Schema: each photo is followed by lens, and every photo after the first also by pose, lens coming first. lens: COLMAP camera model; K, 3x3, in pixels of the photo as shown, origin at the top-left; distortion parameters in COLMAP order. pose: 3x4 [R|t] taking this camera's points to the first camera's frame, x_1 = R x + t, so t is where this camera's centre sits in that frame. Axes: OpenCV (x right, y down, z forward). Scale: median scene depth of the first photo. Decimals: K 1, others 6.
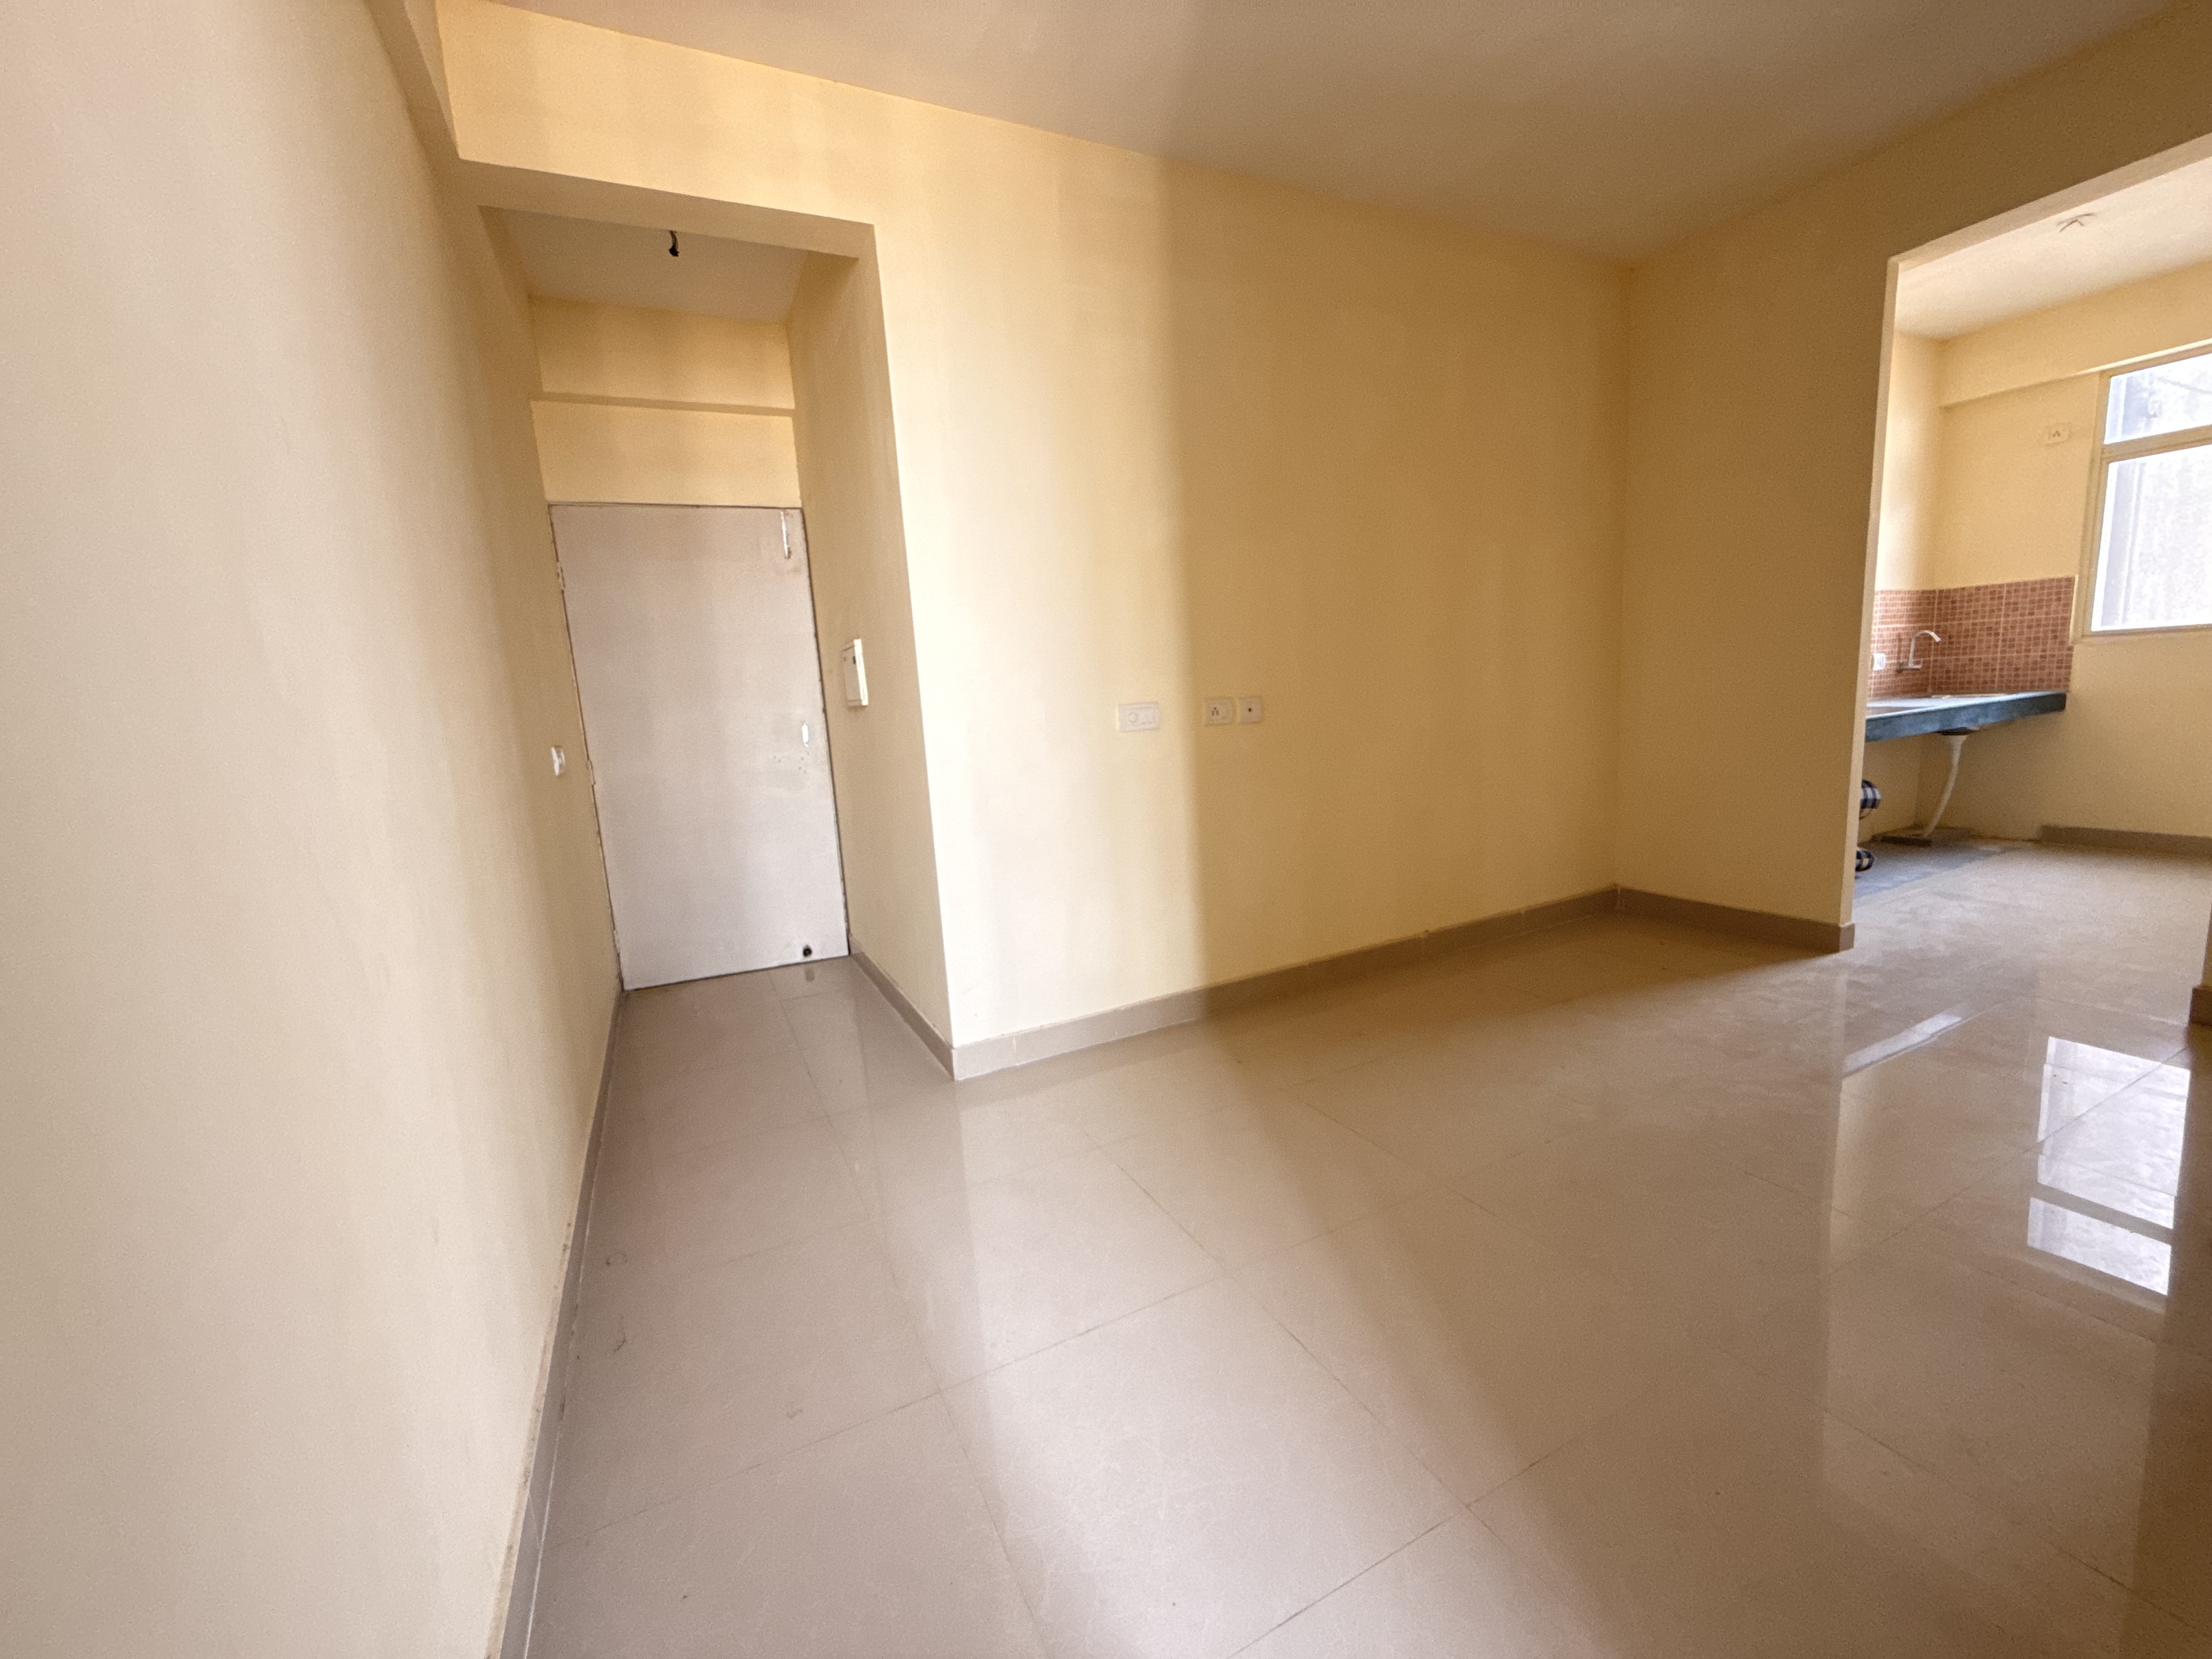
lens RADIAL K [[883.0, 0, 1108.7], [0, 883.0, 834.1], [0, 0, 1]] dist [-0.004433, 0.001624]
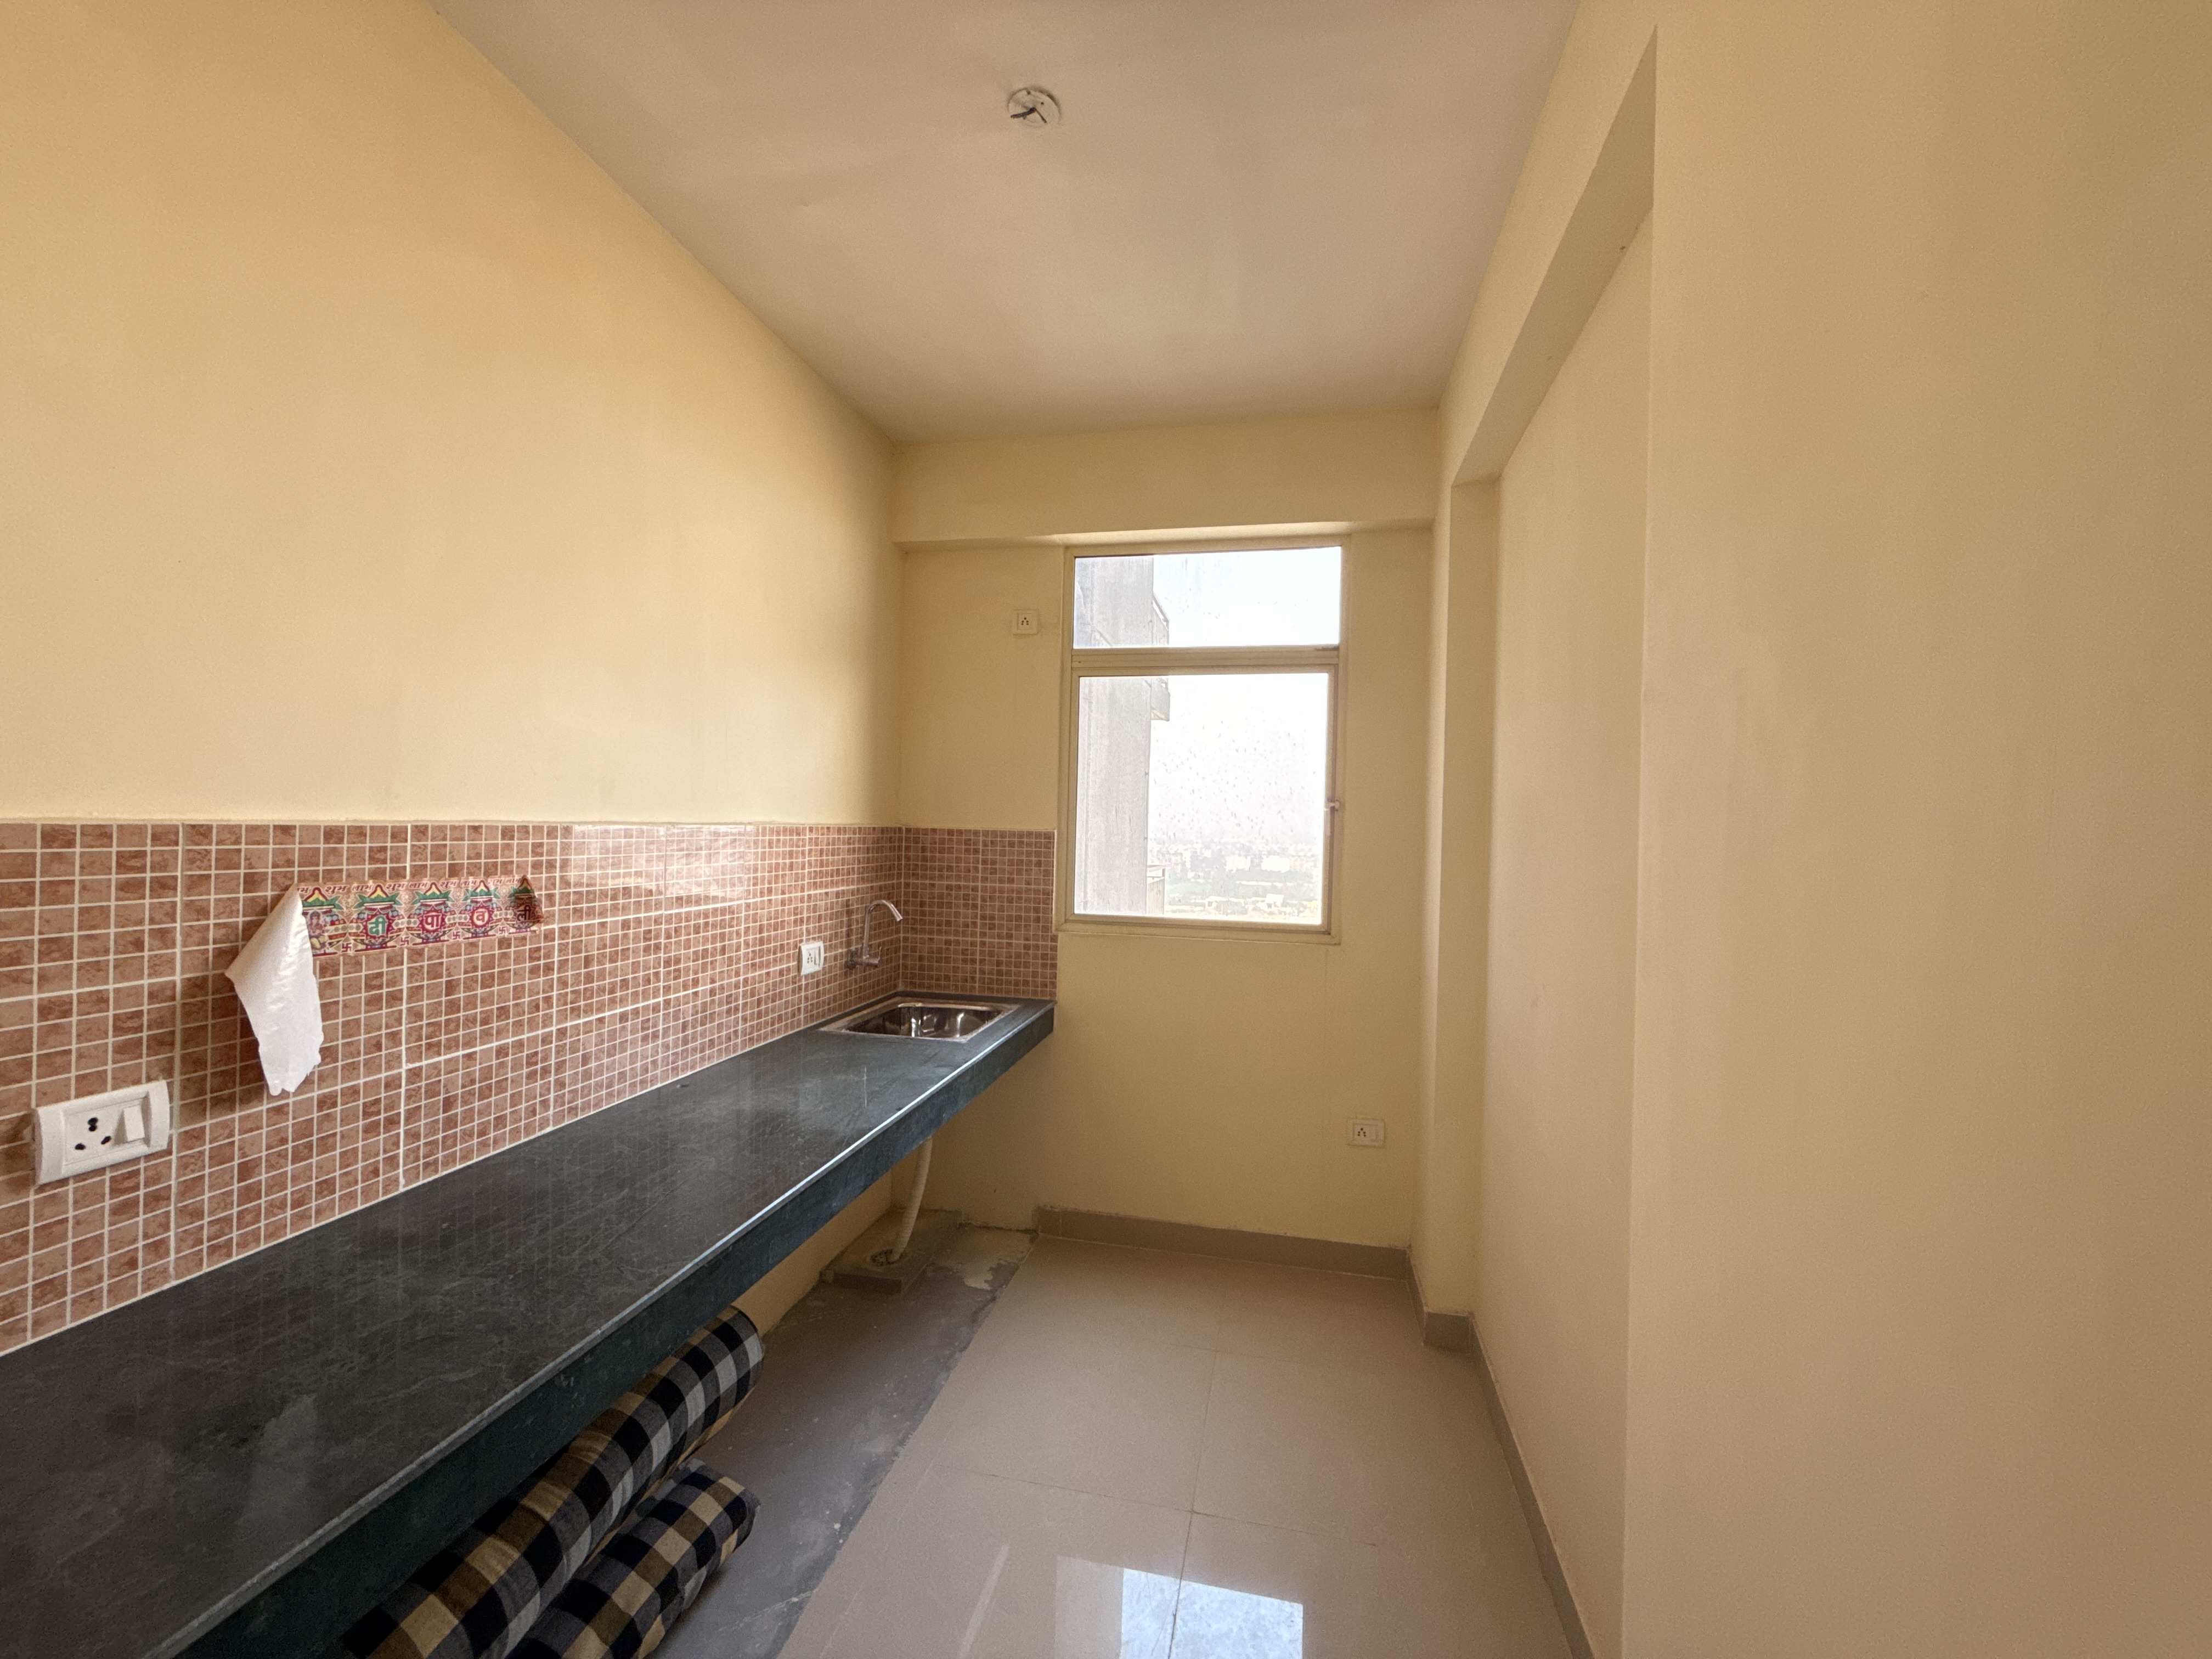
lens RADIAL K [[883.0, 0, 1106.4], [0, 883.0, 832.2], [0, 0, 1]] dist [-0.004433, 0.001624]
pose [[0.621944, 0.076944, 0.779272, 0.588693], [0.058469, 0.987820, -0.144200, -0.190215], [-0.780875, 0.135248, 0.609870, 0.549550]]
